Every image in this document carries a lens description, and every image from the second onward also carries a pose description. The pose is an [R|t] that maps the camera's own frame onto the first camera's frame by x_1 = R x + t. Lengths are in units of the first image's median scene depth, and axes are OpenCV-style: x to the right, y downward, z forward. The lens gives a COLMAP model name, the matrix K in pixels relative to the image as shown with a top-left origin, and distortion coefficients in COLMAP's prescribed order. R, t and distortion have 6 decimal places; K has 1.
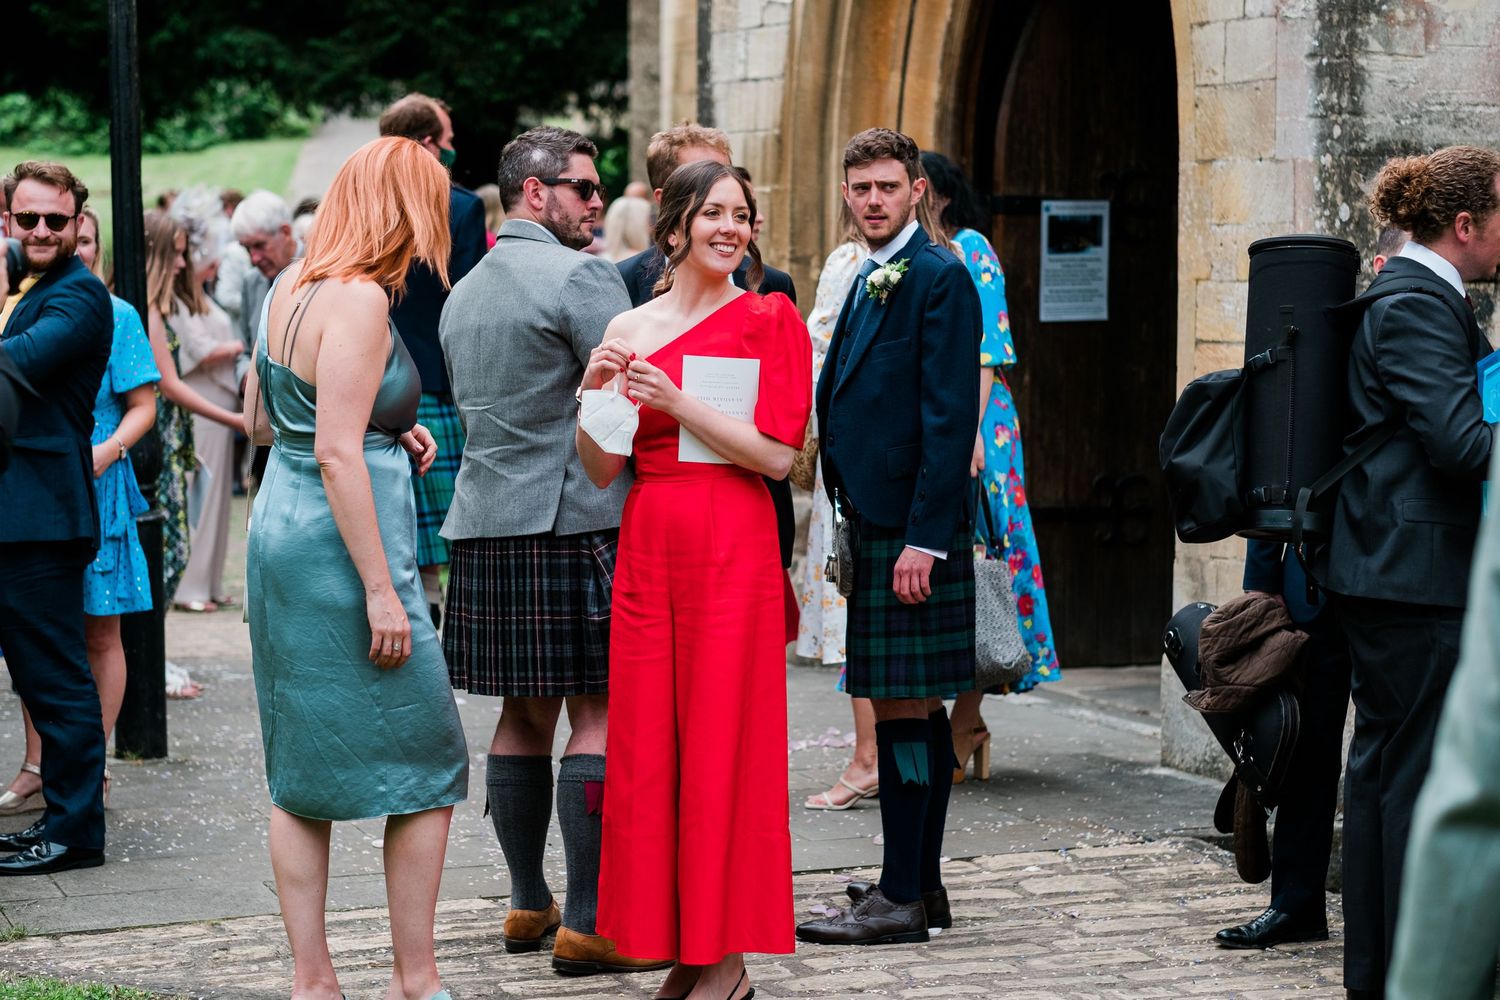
lens RADIAL K [[3728.8, 0, 747.3], [0, 3728.8, 487.6], [0, 0, 1]] dist [0.173295, 0.000000]
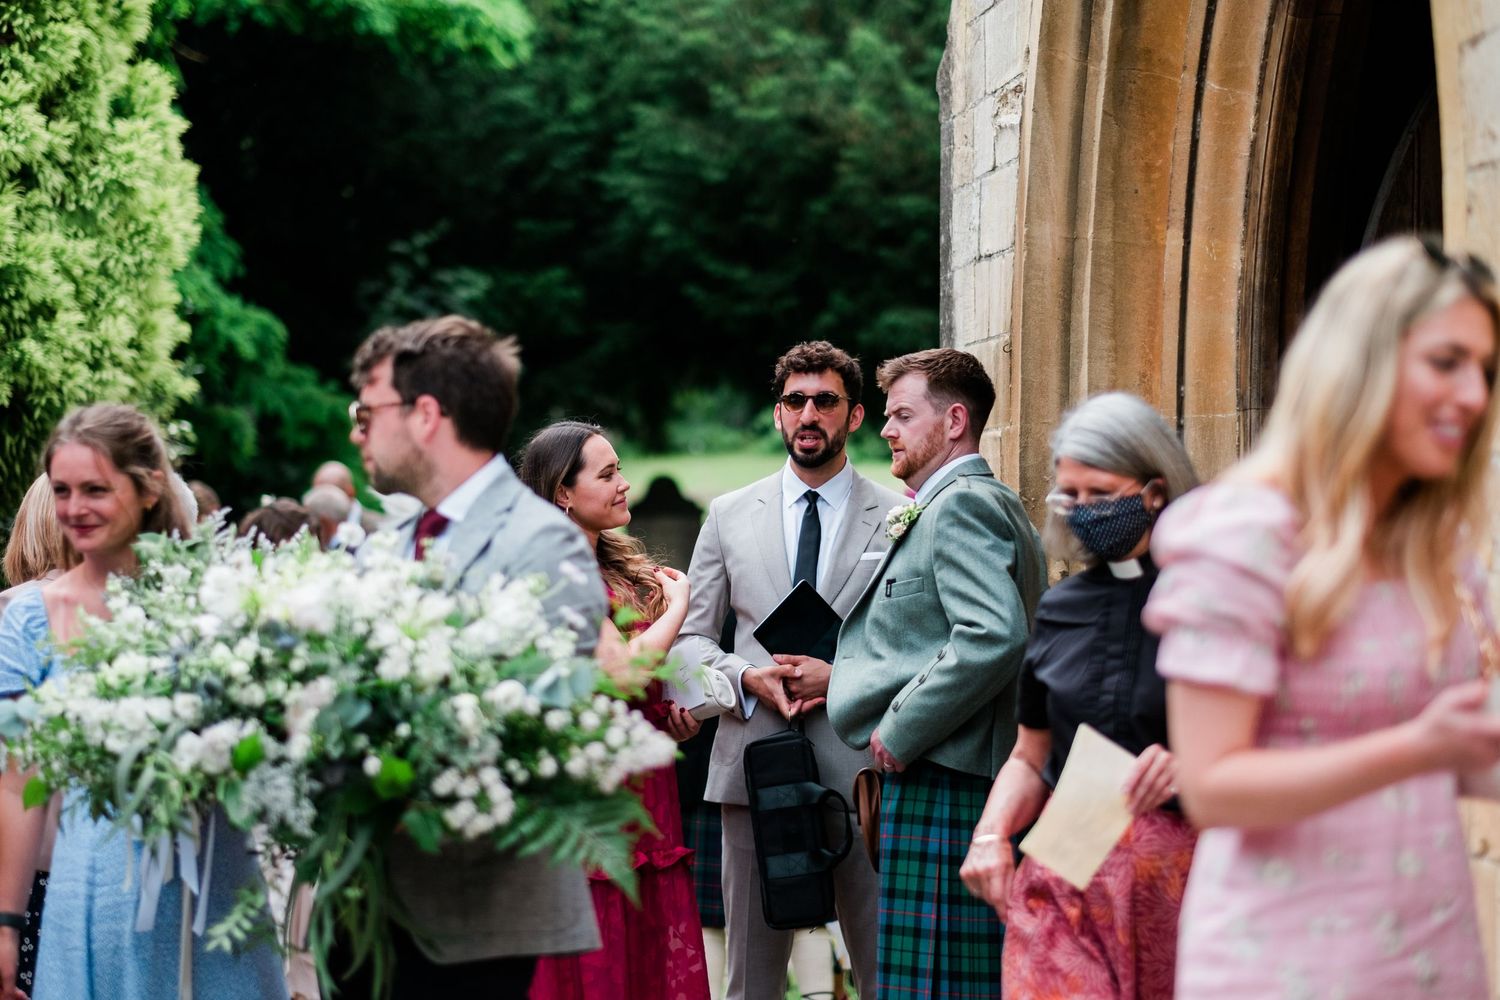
lens RADIAL K [[3728.8, 0, 746.4], [0, 3728.8, 492.9], [0, 0, 1]] dist [0.173295, 0.000000]
pose [[0.969046, -0.004225, -0.246843, 0.155795], [-0.016567, 0.996487, -0.082094, -0.025580], [0.246322, 0.083642, 0.965572, 0.536898]]
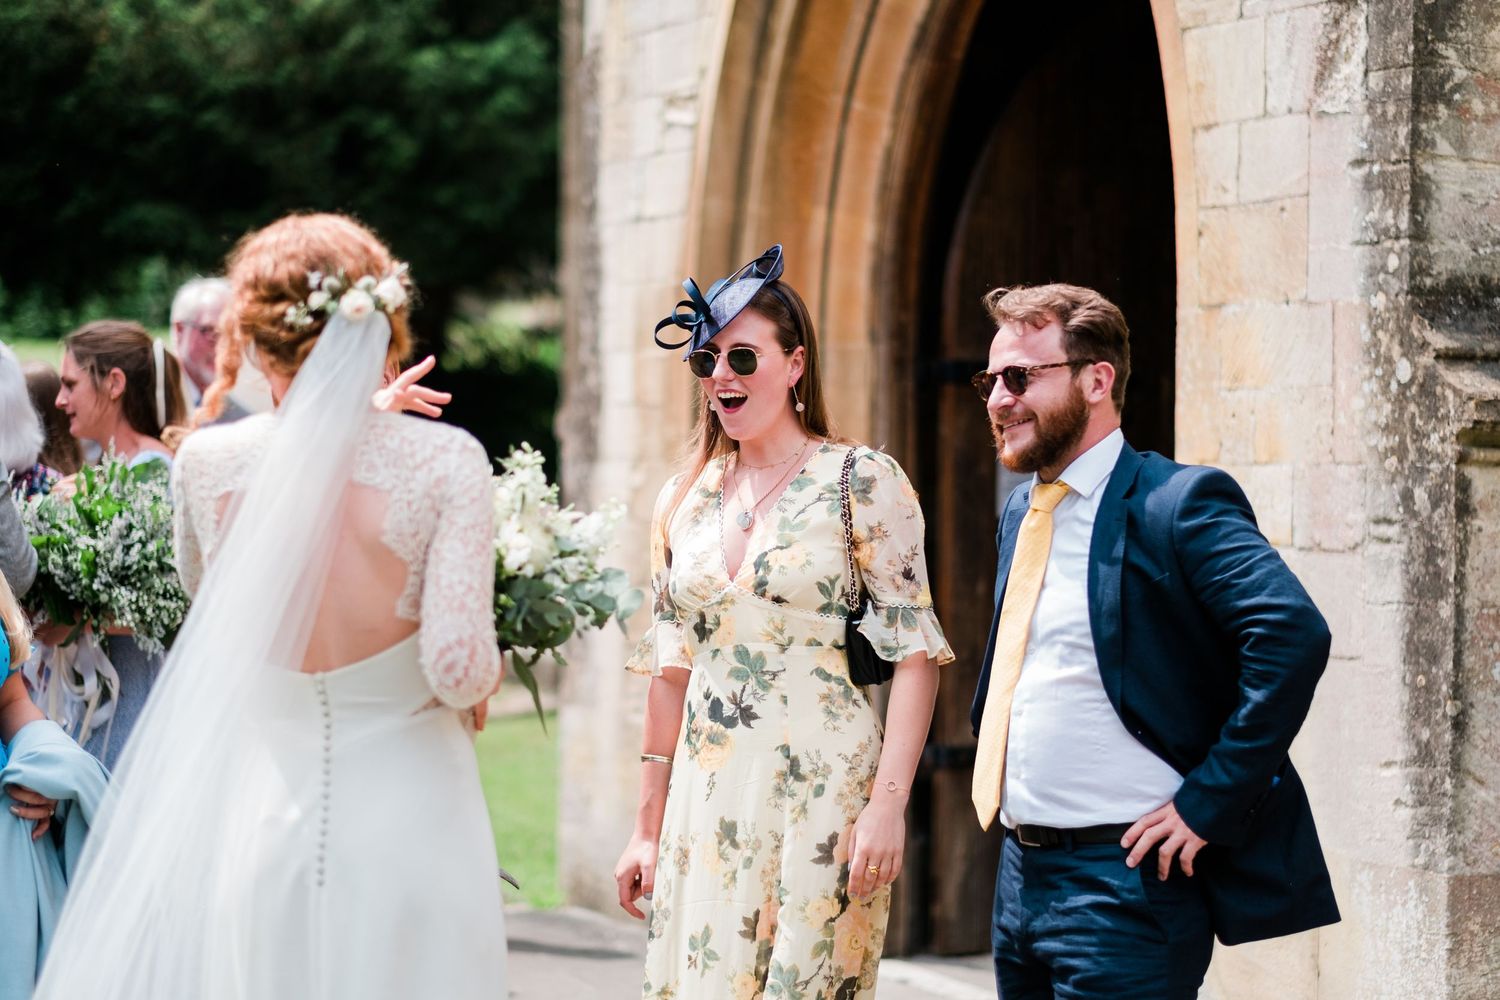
lens RADIAL K [[3728.8, 0, 753.8], [0, 3728.8, 508.8], [0, 0, 1]] dist [0.173295, 0.000000]
pose [[0.999924, 0.008467, 0.008939, 0.023847], [-0.008024, 0.998788, -0.048558, -0.008913], [-0.009339, 0.048482, 0.998780, 0.255409]]
